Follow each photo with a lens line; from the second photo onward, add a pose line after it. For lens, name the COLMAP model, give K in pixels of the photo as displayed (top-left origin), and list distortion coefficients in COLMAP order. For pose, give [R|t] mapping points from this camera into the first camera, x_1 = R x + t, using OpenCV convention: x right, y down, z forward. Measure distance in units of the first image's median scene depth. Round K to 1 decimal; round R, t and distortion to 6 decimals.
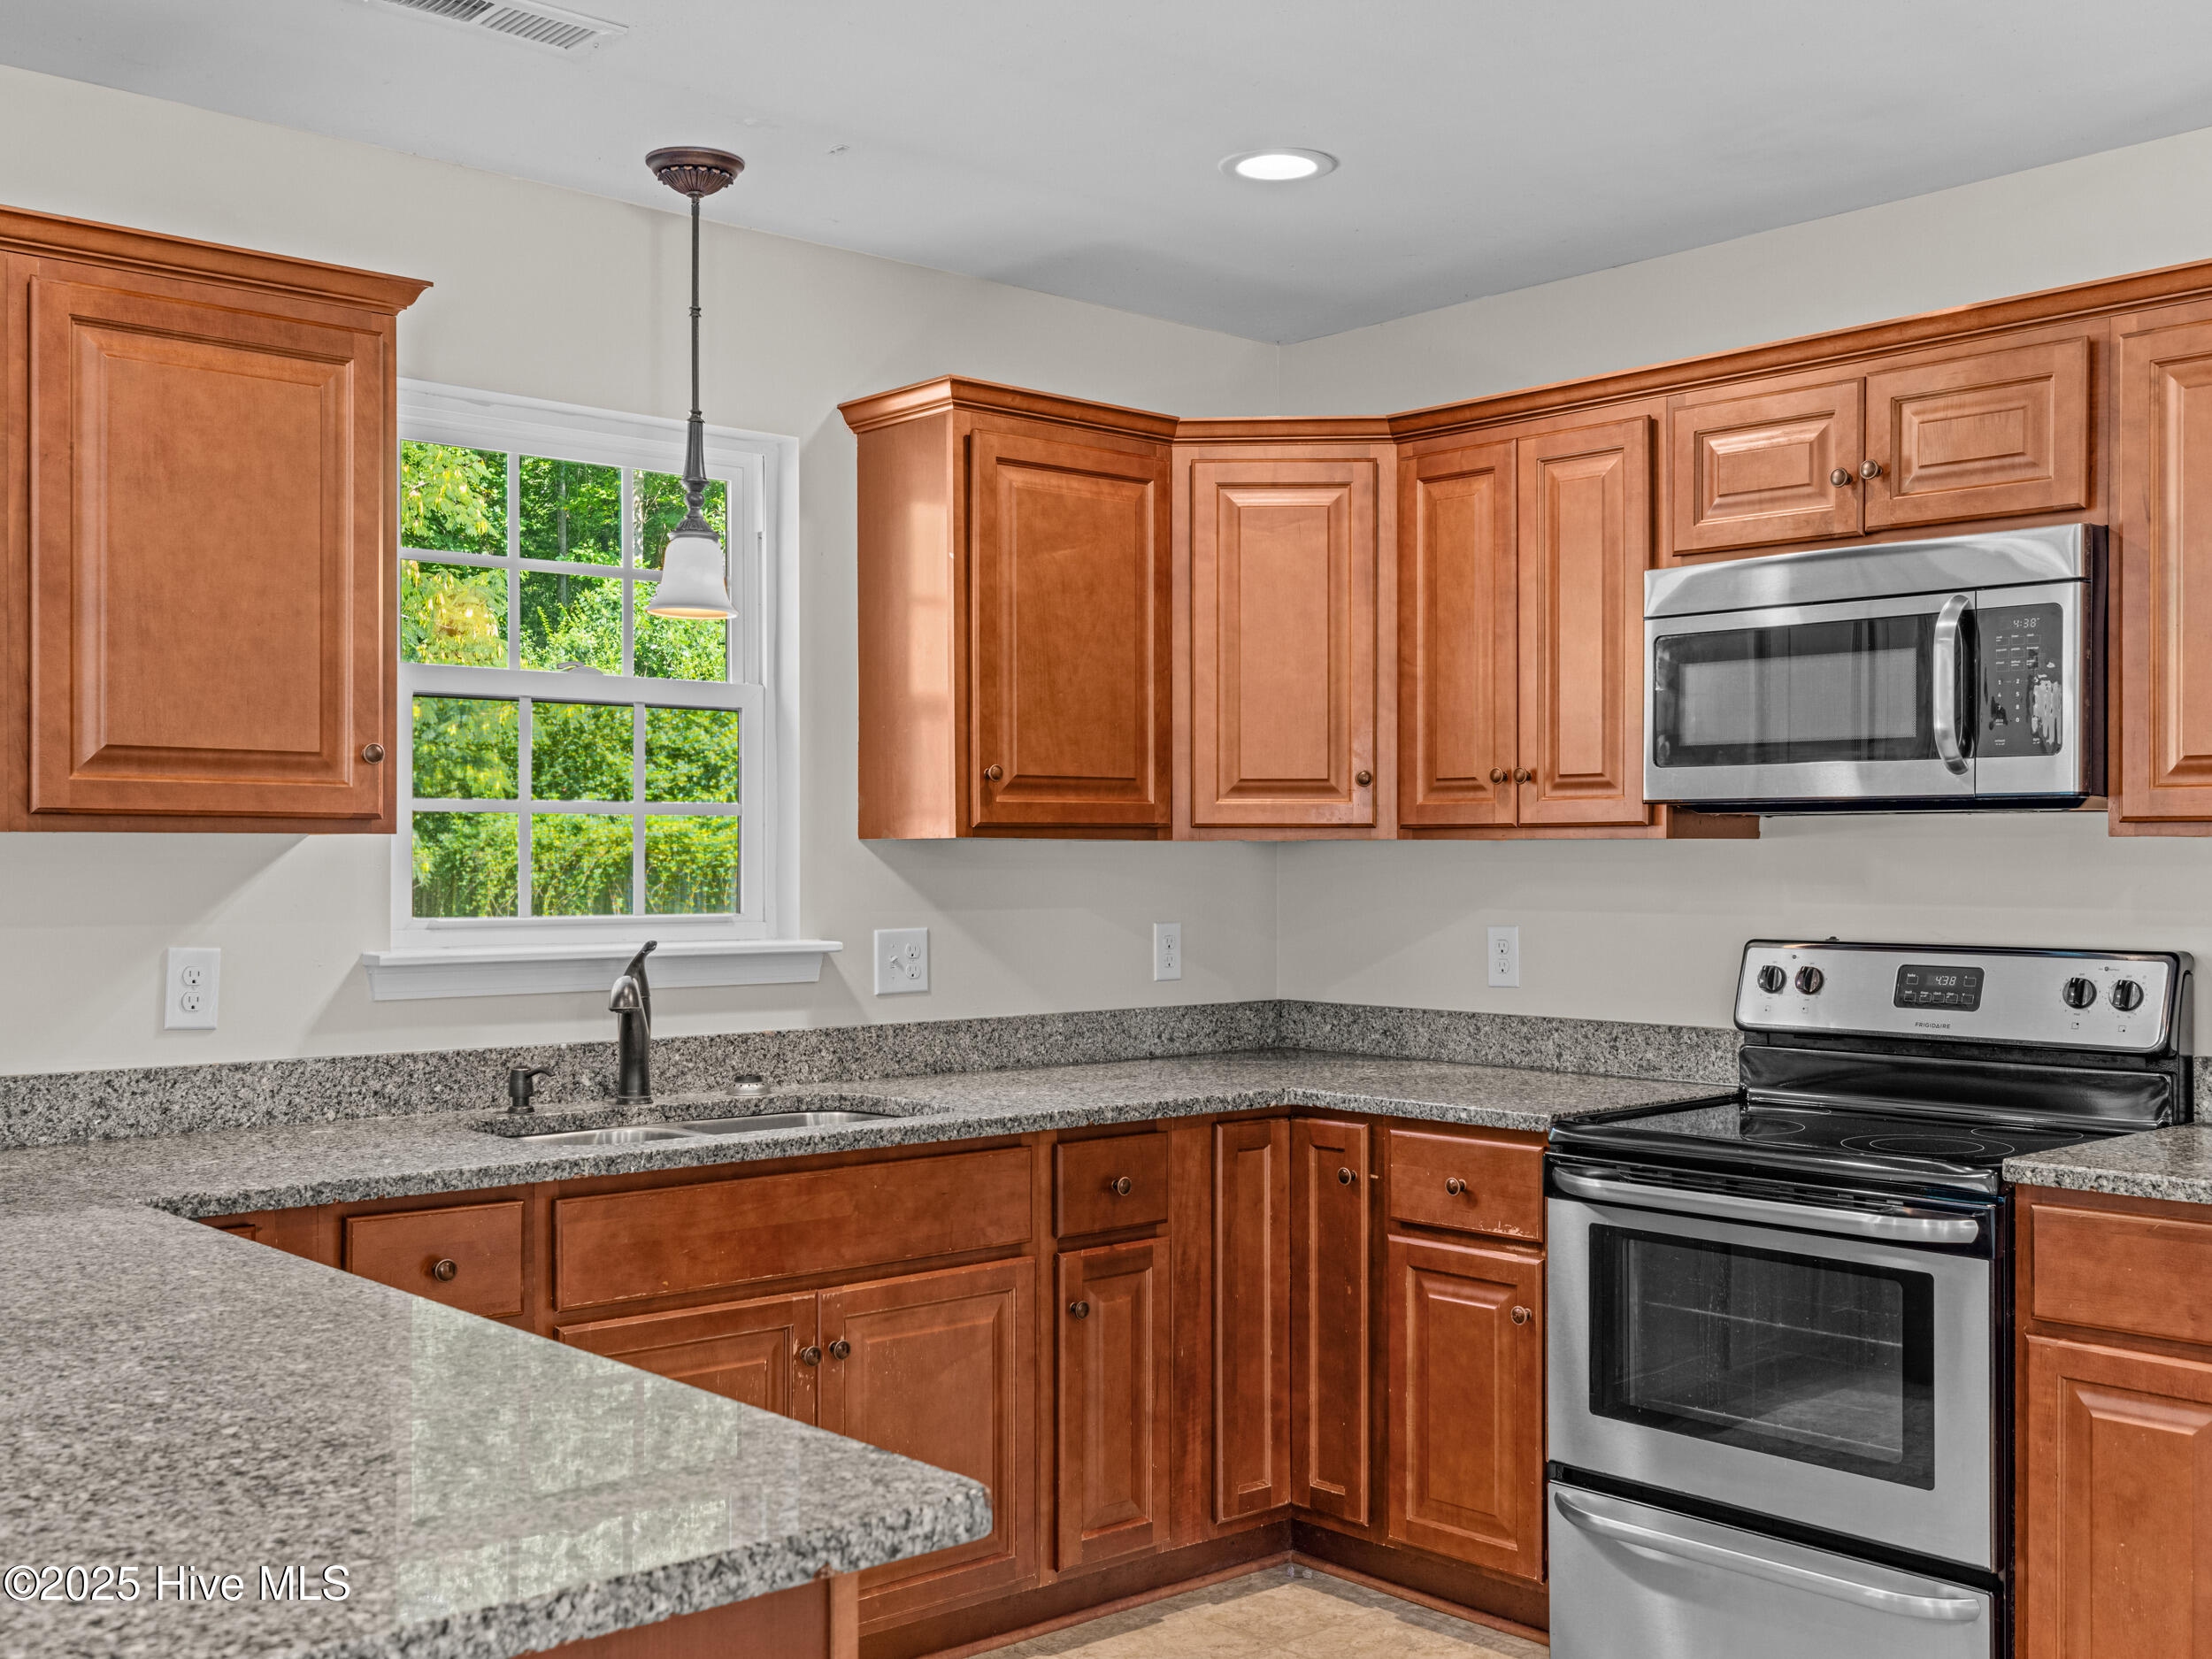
lens RADIAL K [[2248.2, 0, 1097.8], [0, 2248.2, 870.6], [0, 0, 1]] dist [0.000400, 0.000000]
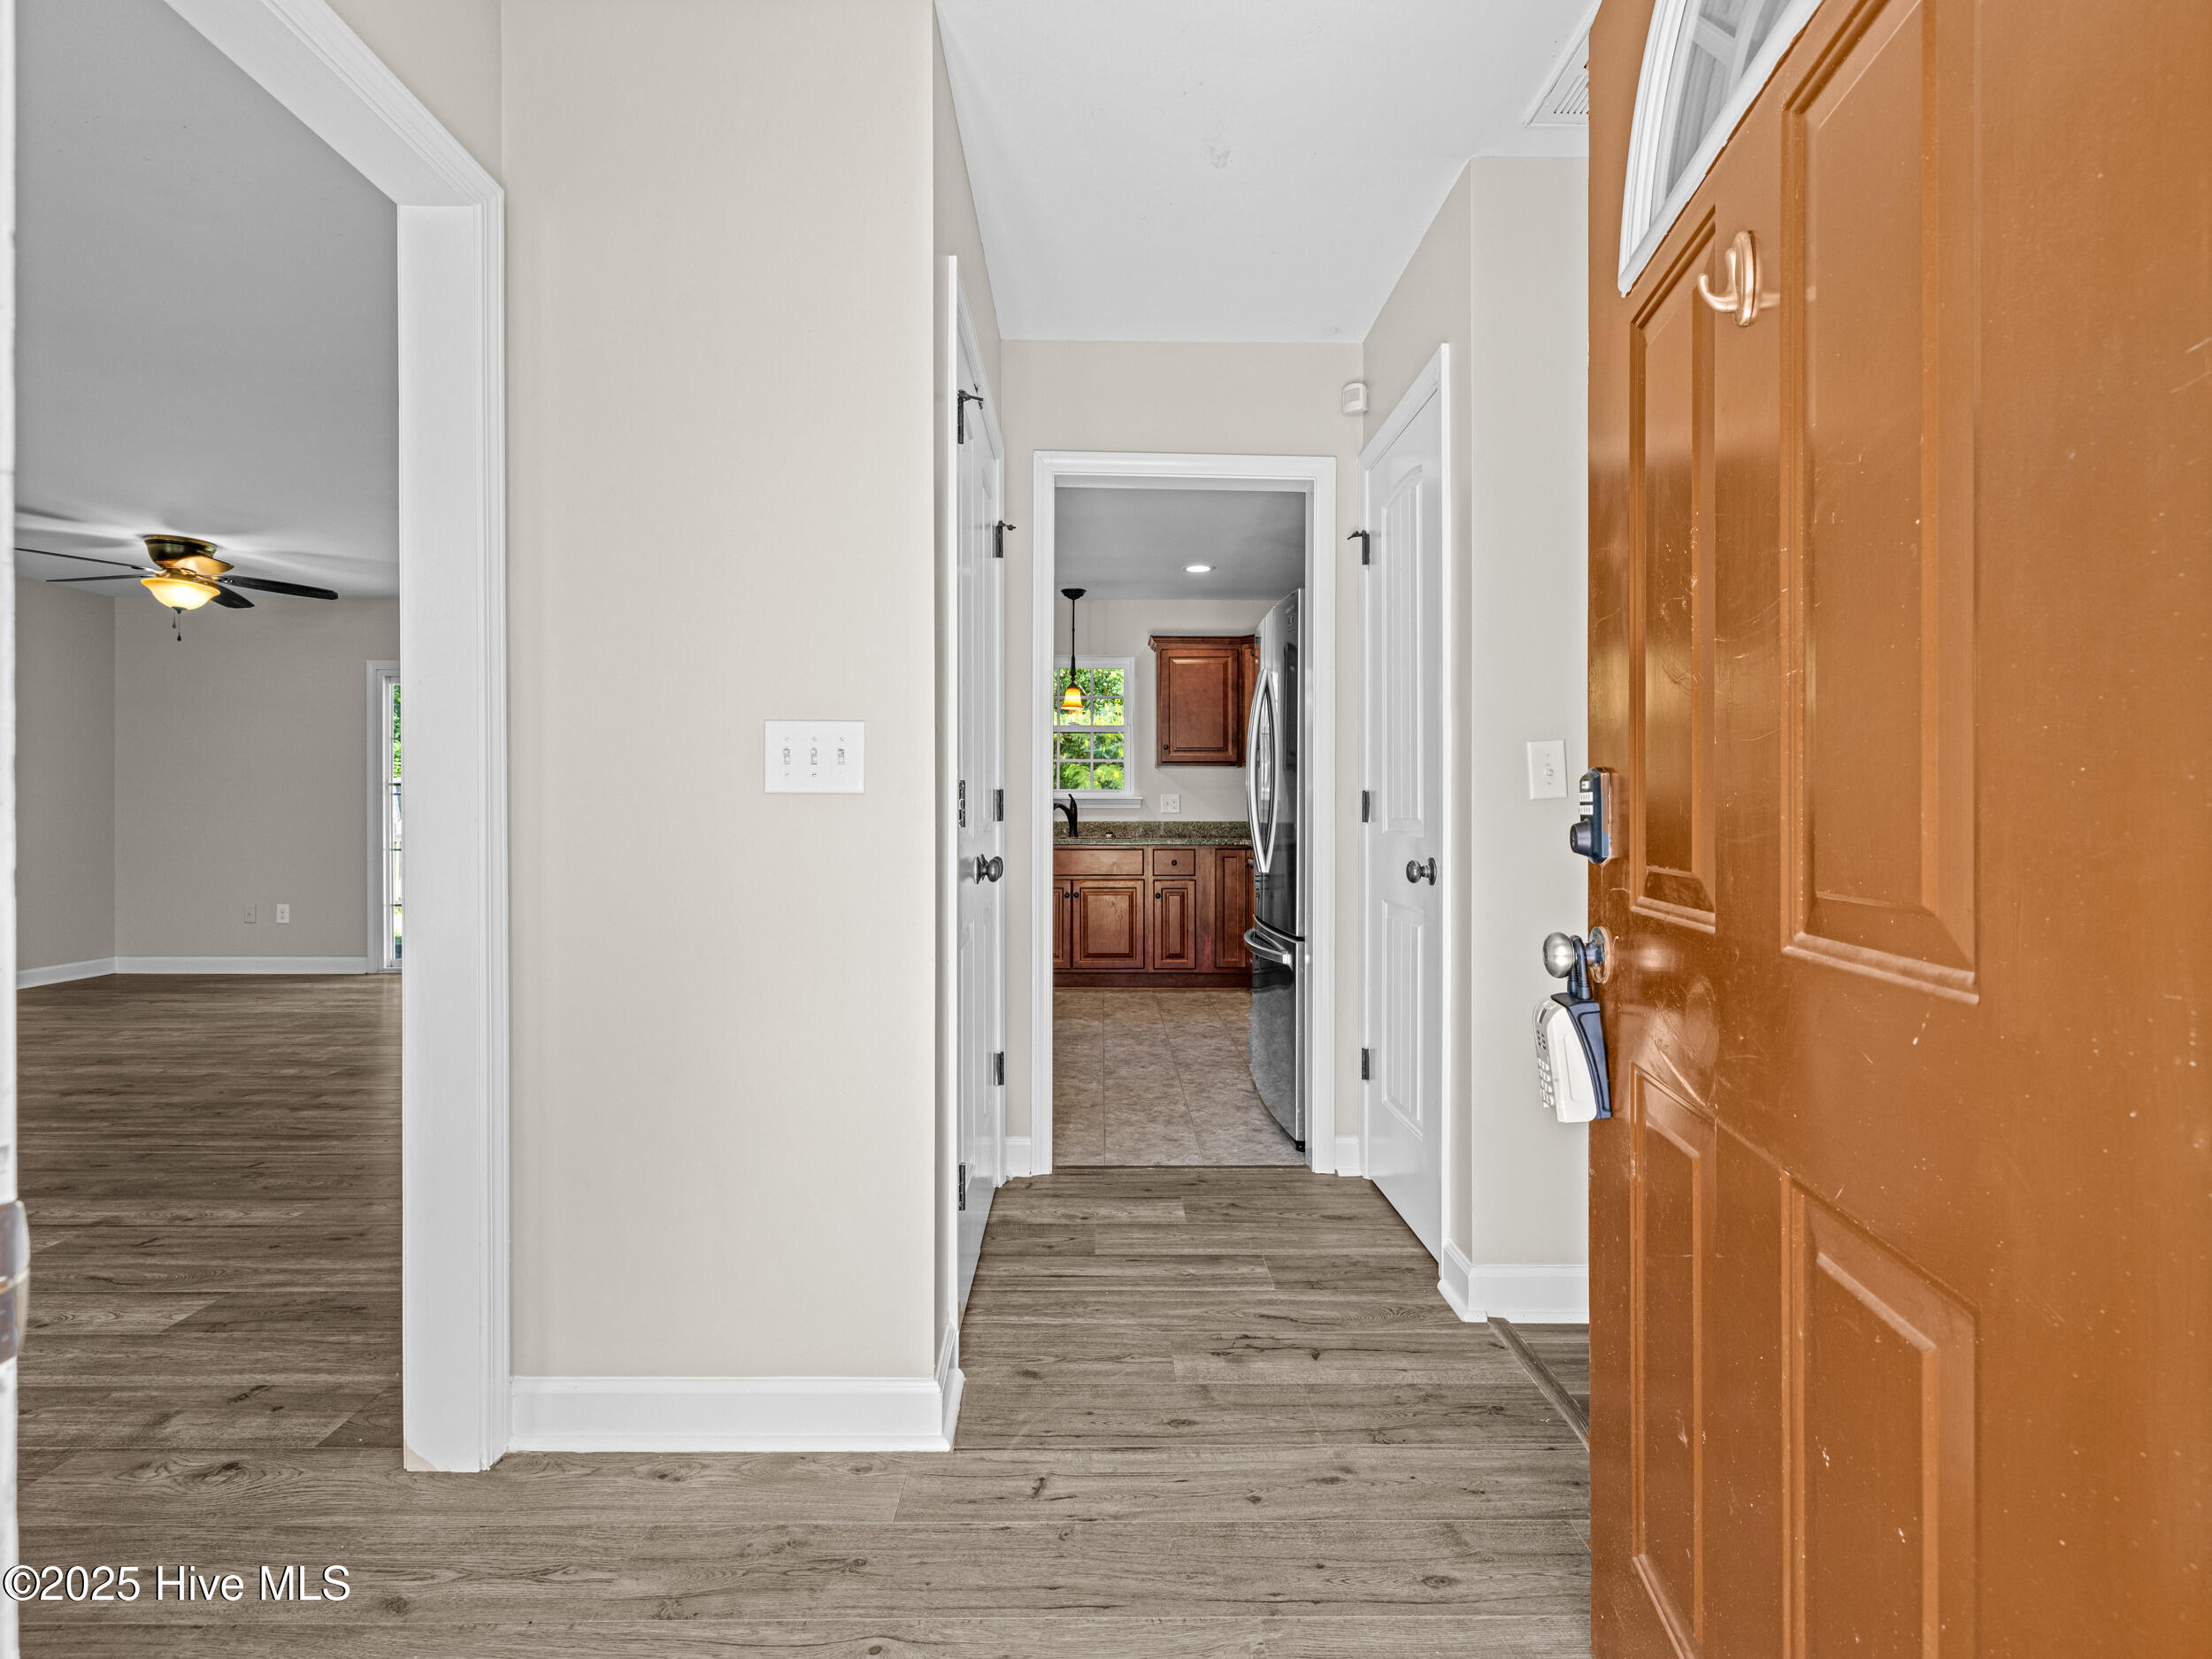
lens RADIAL K [[1049.5, 0, 1099.8], [0, 1049.5, 811.7], [0, 0, 1]] dist [-0.000212, 0.000381]
pose [[0.749900, 0.000551, -0.661551, 0.968623], [-0.005778, 0.999967, -0.005718, 0.067924], [0.661526, 0.008110, 0.749878, -0.293672]]
